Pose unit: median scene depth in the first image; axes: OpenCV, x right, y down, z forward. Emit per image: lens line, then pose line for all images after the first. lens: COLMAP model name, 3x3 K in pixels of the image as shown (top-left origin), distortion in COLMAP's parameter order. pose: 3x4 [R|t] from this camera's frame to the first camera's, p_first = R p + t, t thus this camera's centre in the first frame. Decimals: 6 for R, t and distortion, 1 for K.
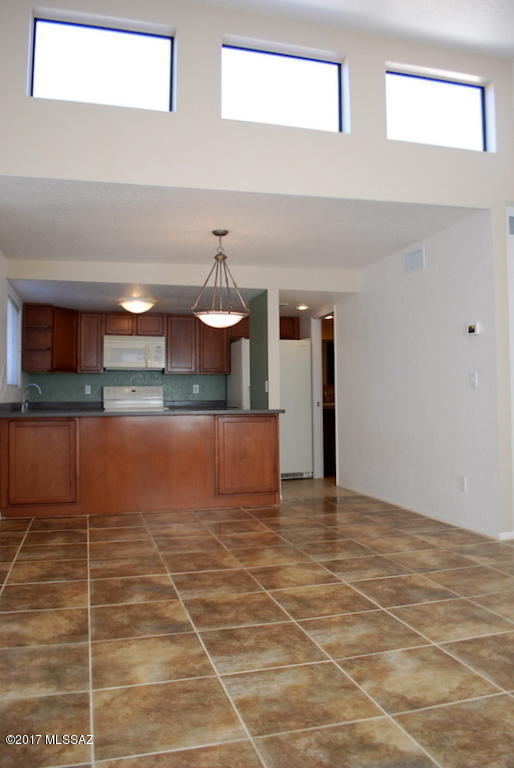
lens RADIAL K [[609.0, 0, 258.8], [0, 609.0, 371.6], [0, 0, 1]] dist [-0.082574, 0.016933]
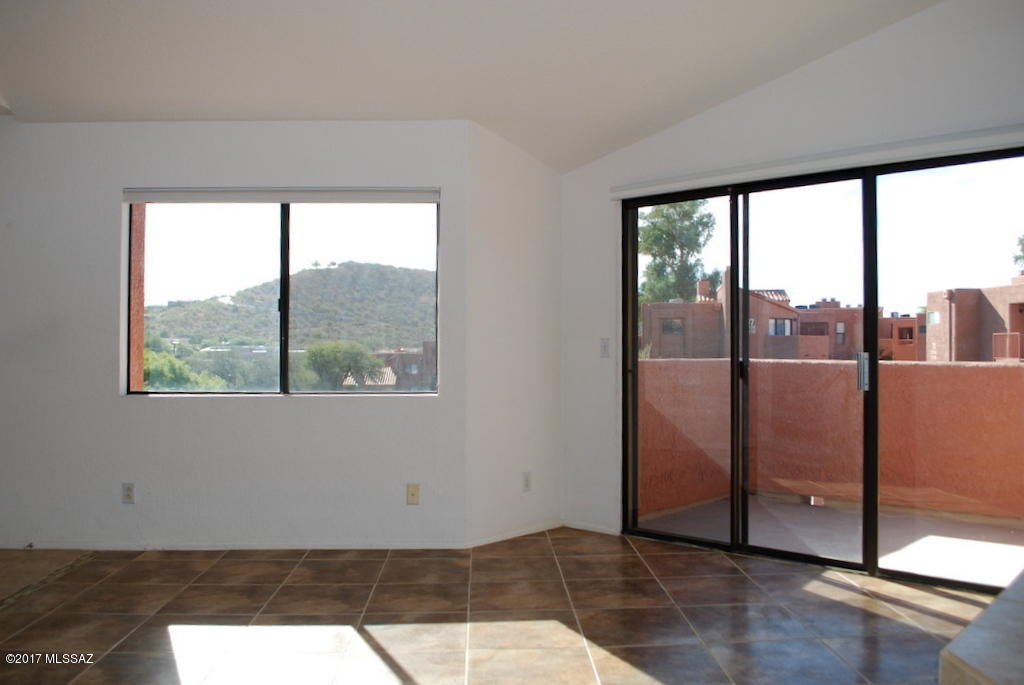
lens RADIAL K [[845.5, 0, 515.2], [0, 845.5, 344.9], [0, 0, 1]] dist [-0.079775, 0.006150]
pose [[-0.972056, 0.011911, 0.234447, -0.201168], [0.001635, 0.999031, -0.043980, 0.014917], [-0.234744, -0.042368, -0.971133, 1.014108]]
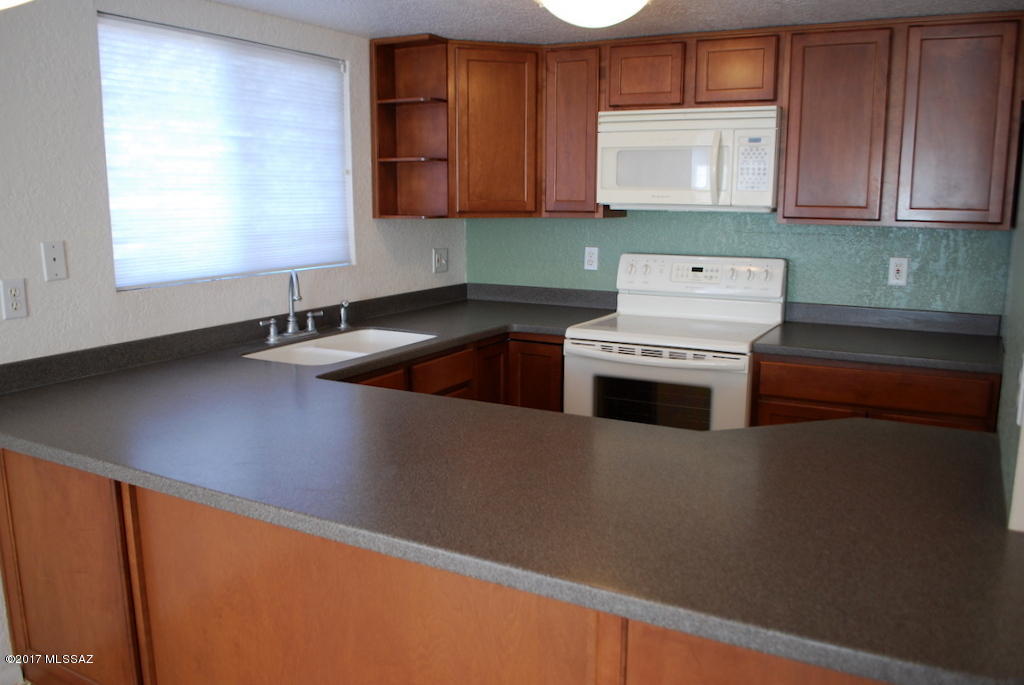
lens RADIAL K [[822.8, 0, 523.3], [0, 822.8, 345.7], [0, 0, 1]] dist [-0.079092, 0.007973]
pose [[0.713000, 0.136875, -0.687674, 0.084319], [0.023892, 0.975449, 0.218925, -0.050613], [0.700756, -0.172524, 0.692226, 0.974653]]
